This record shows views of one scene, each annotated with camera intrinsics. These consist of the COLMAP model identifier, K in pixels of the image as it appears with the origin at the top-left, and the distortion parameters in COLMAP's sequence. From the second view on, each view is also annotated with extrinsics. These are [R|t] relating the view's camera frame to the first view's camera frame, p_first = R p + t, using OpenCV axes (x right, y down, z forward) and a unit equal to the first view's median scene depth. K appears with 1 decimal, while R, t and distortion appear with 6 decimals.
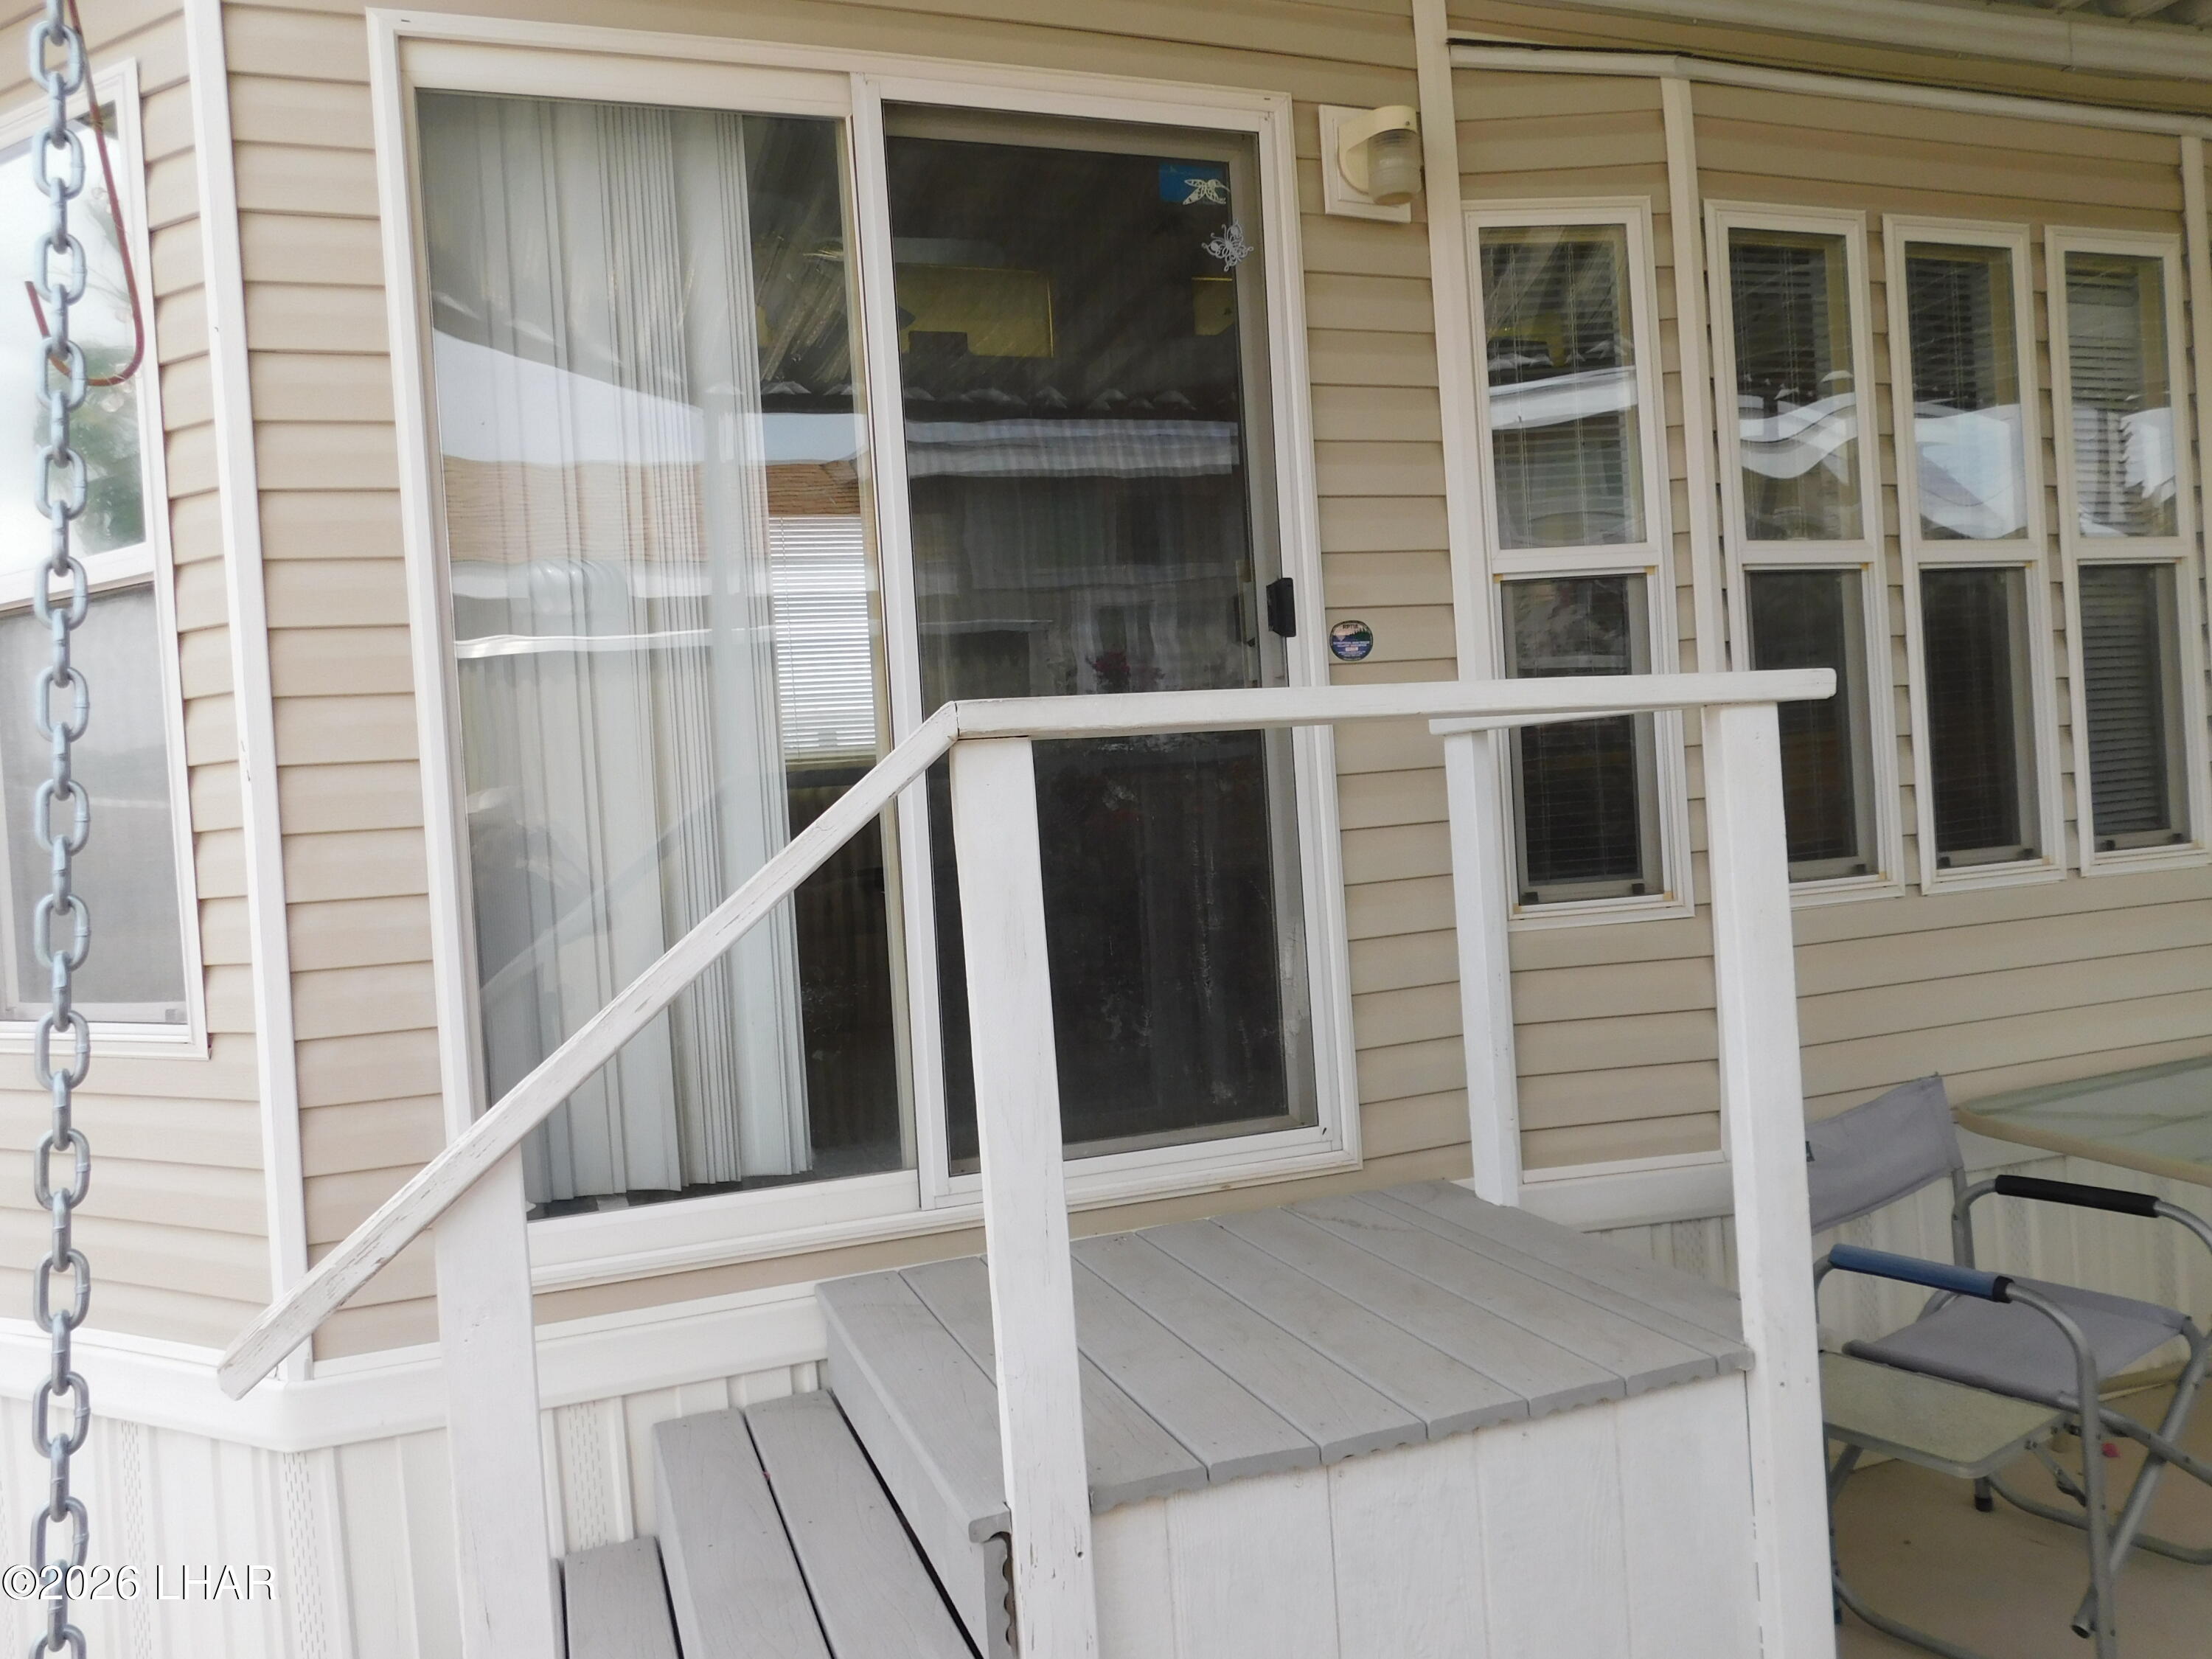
lens RADIAL K [[1625.6, 0, 1107.0], [0, 1625.6, 814.6], [0, 0, 1]] dist [-0.018859, 0.026311]
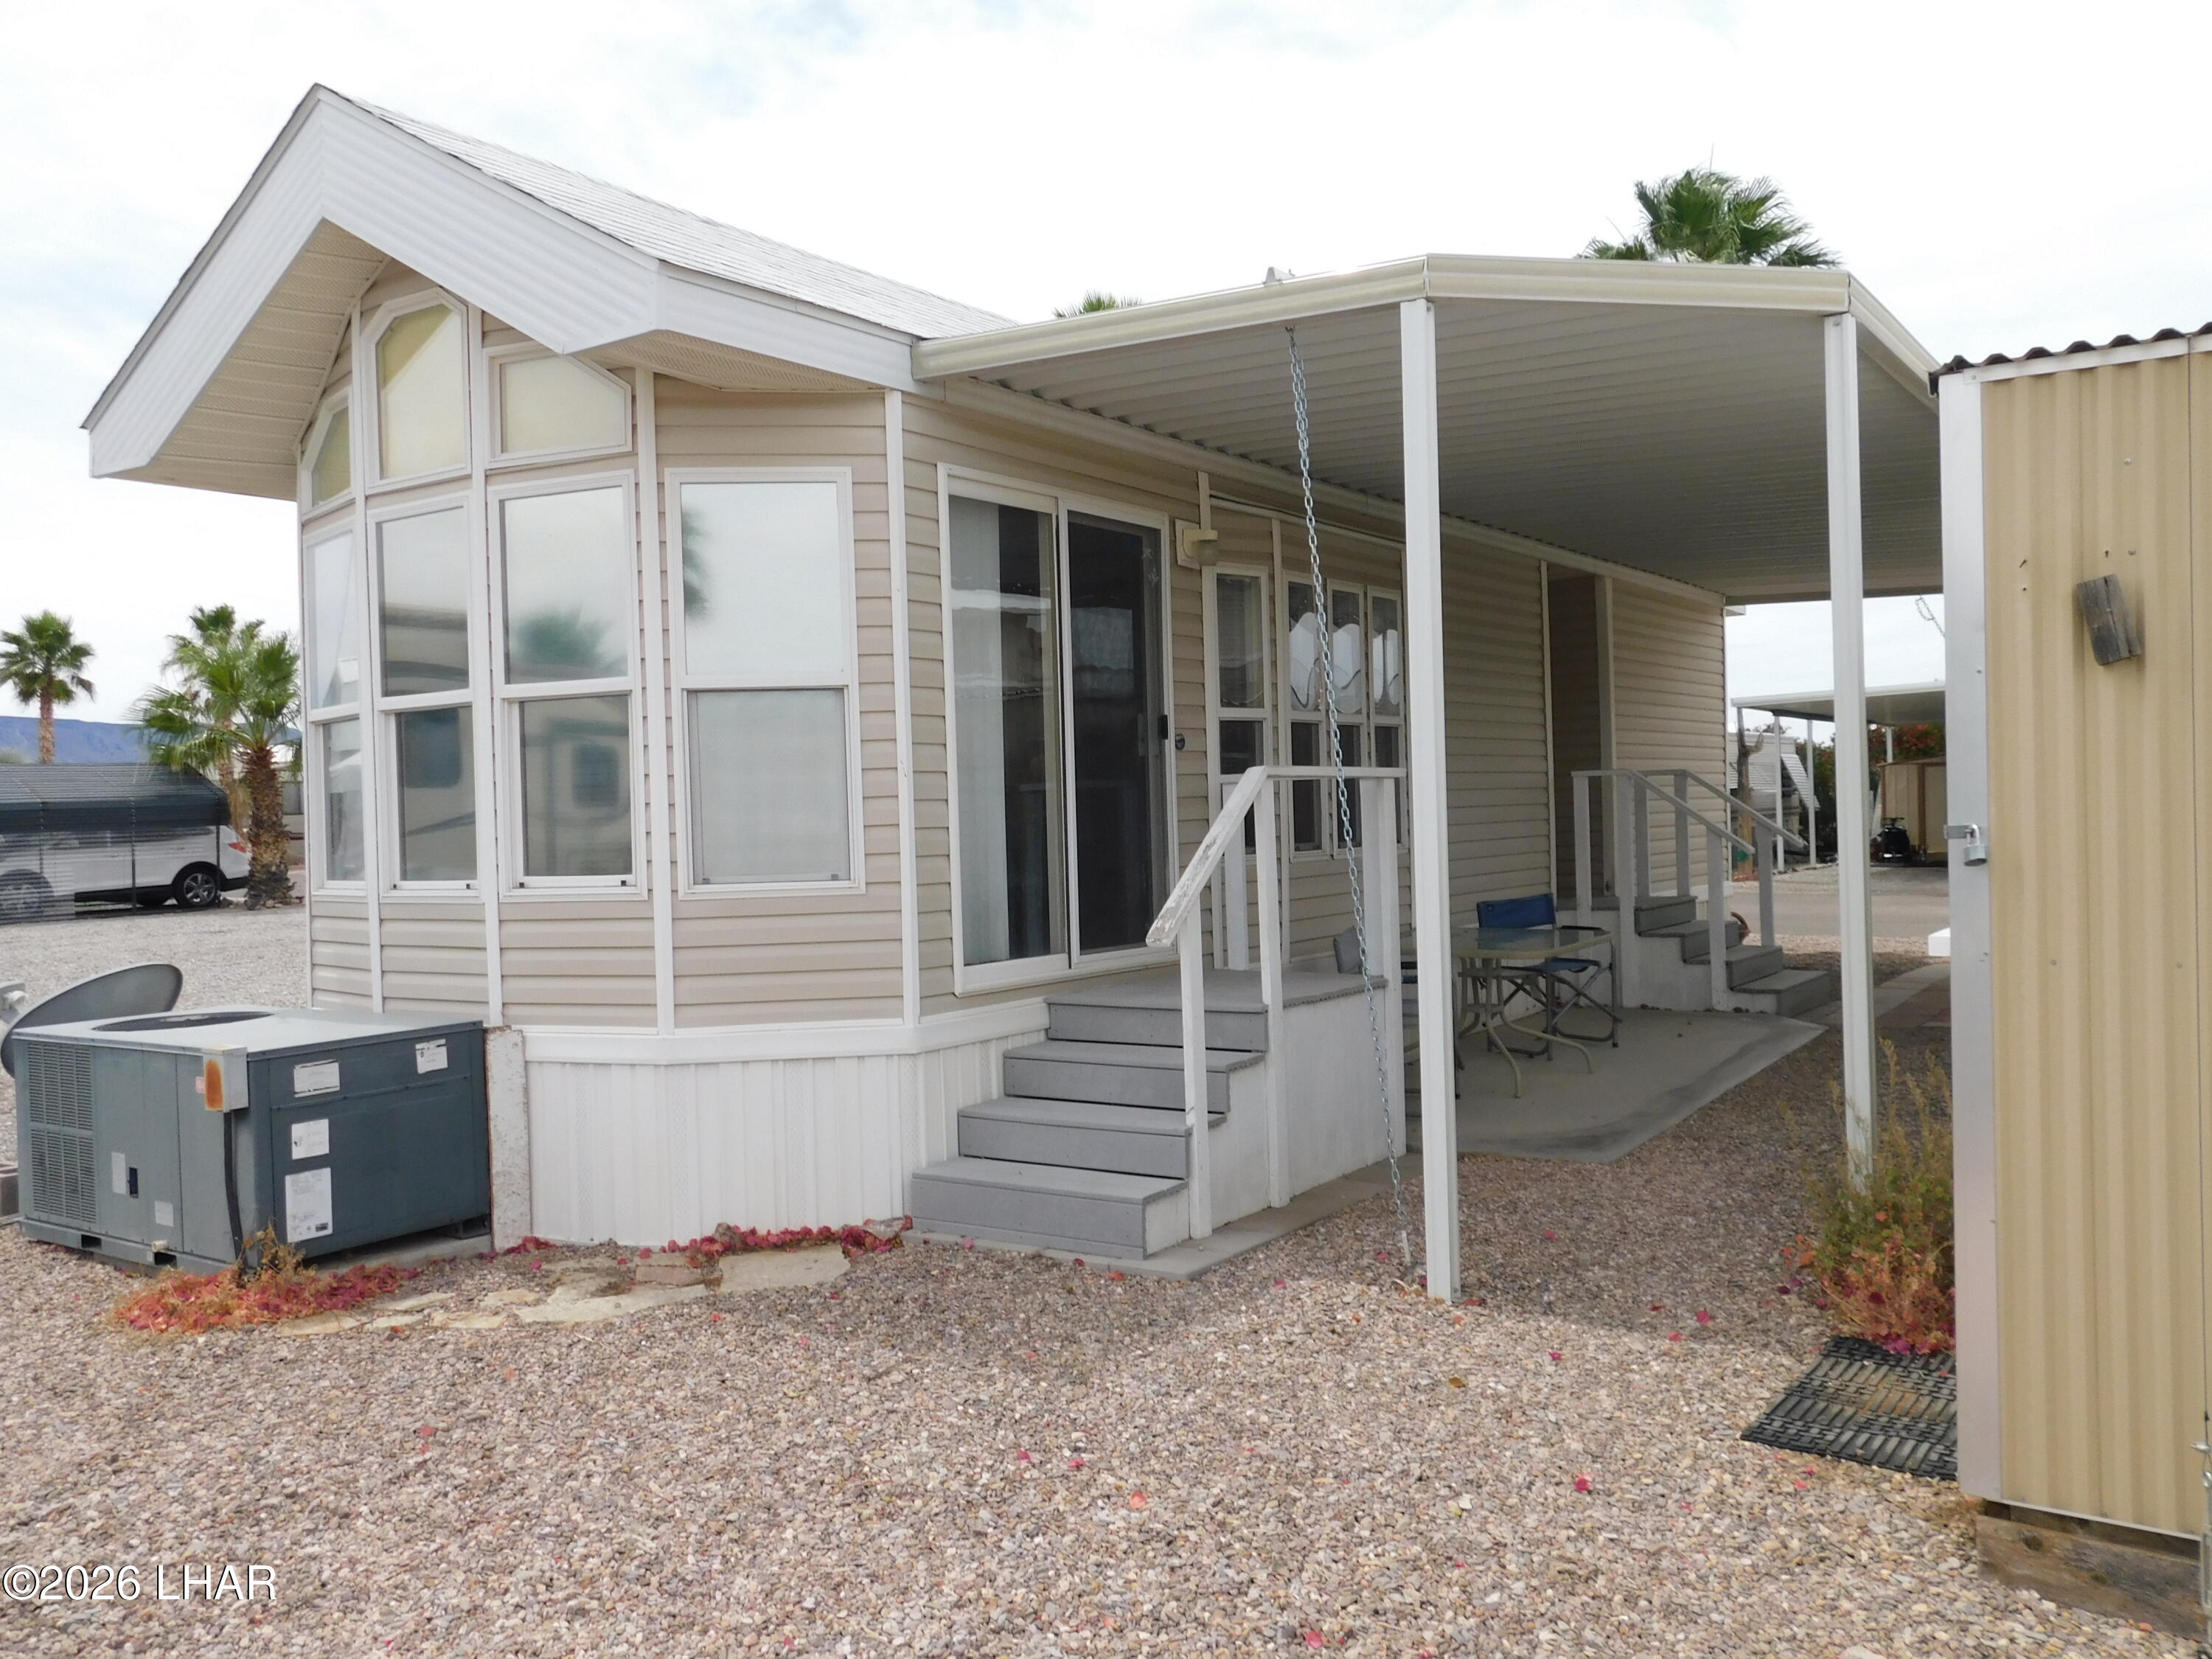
lens RADIAL K [[1791.9, 0, 1106.0], [0, 1791.9, 829.5], [0, 0, 1]] dist [0.000315, -0.000035]
pose [[0.810282, 0.036568, 0.584899, -1.502126], [-0.022714, 0.999261, -0.031007, 0.107541], [-0.585600, 0.011839, 0.810514, -1.093027]]
